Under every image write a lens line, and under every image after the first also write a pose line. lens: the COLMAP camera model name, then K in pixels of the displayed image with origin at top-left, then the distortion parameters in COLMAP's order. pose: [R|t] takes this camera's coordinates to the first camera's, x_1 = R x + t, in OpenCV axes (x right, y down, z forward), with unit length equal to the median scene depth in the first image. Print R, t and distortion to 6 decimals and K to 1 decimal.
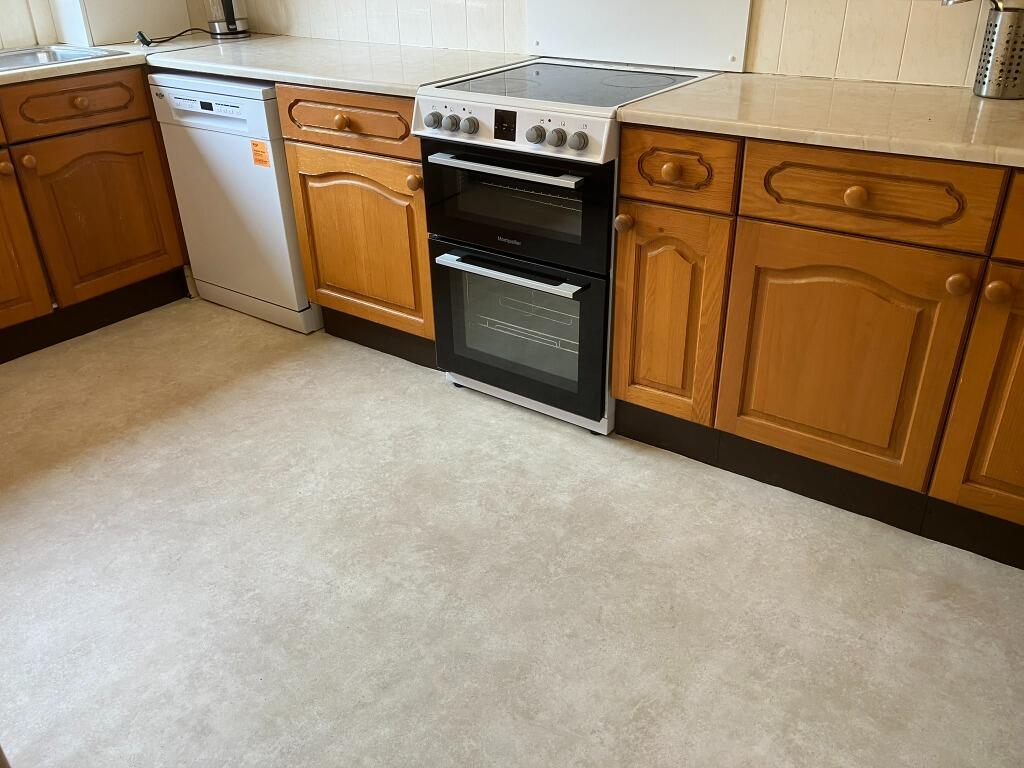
lens RADIAL K [[842.3, 0, 510.7], [0, 842.3, 383.5], [0, 0, 1]] dist [0.032480, -0.037618]
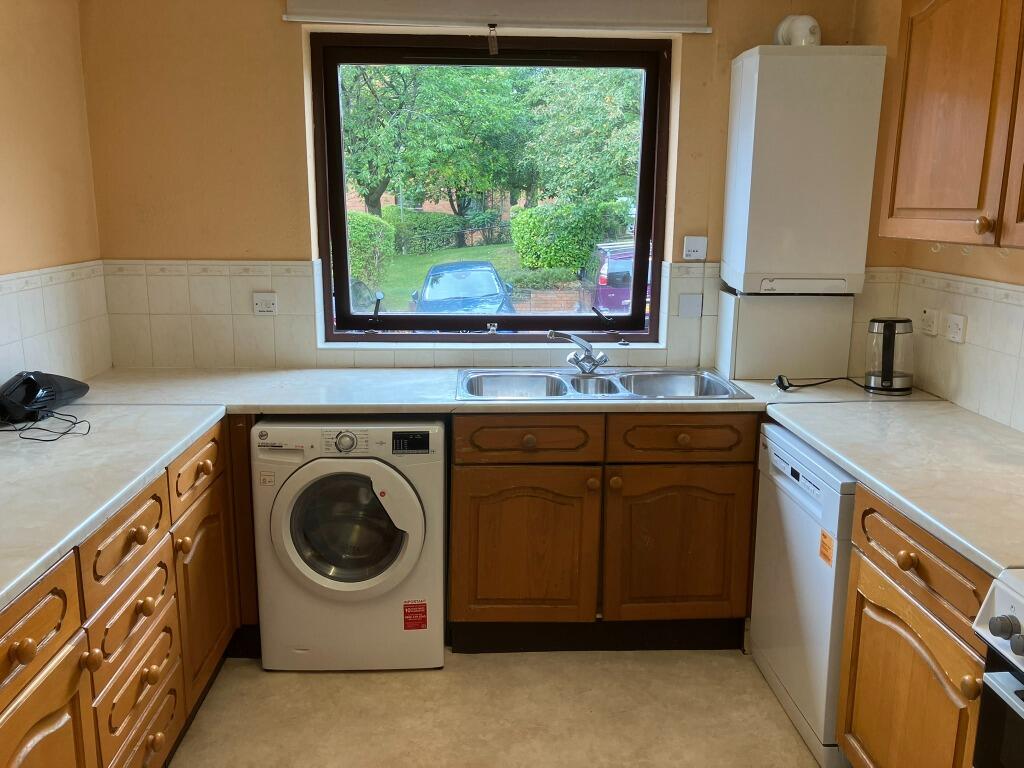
lens RADIAL K [[842.3, 0, 513.5], [0, 842.3, 377.1], [0, 0, 1]] dist [0.032480, -0.037618]
pose [[0.629529, 0.179666, -0.755919, 0.113774], [-0.388032, 0.915584, -0.105537, -0.237513], [0.673145, 0.359759, 0.646103, 0.221003]]
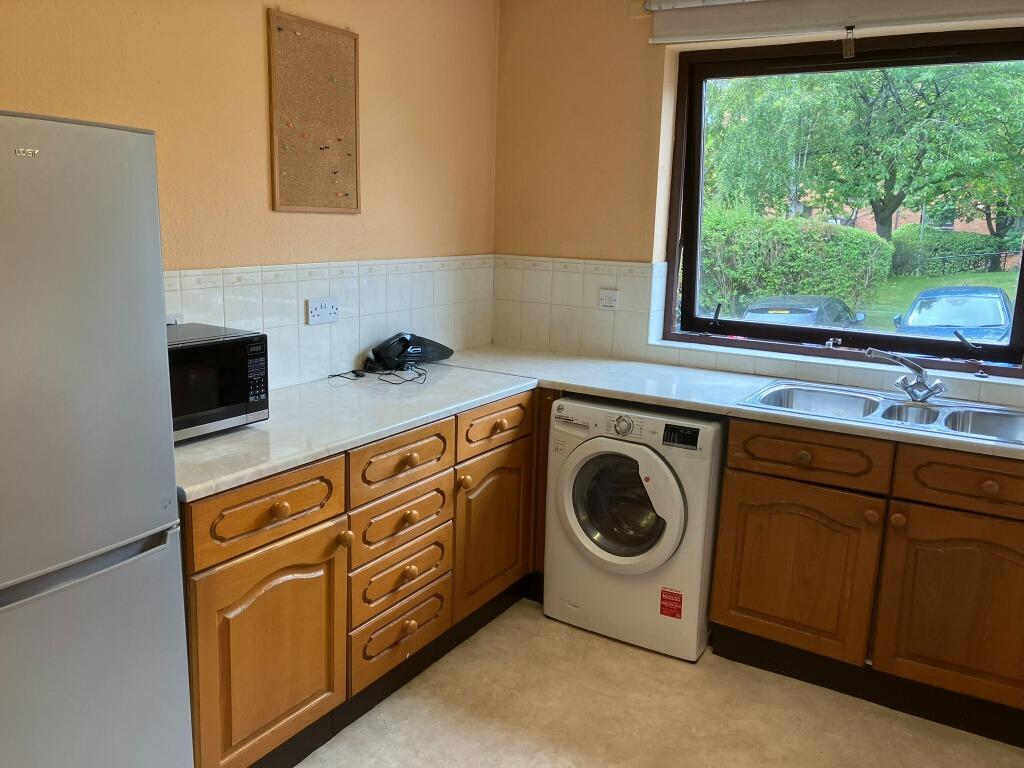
lens RADIAL K [[842.3, 0, 508.3], [0, 842.3, 379.0], [0, 0, 1]] dist [0.032480, -0.037618]
pose [[0.082455, 0.216301, -0.972839, 0.288882], [-0.501635, 0.852493, 0.147026, -0.336976], [0.861141, 0.475887, 0.178797, 0.416339]]
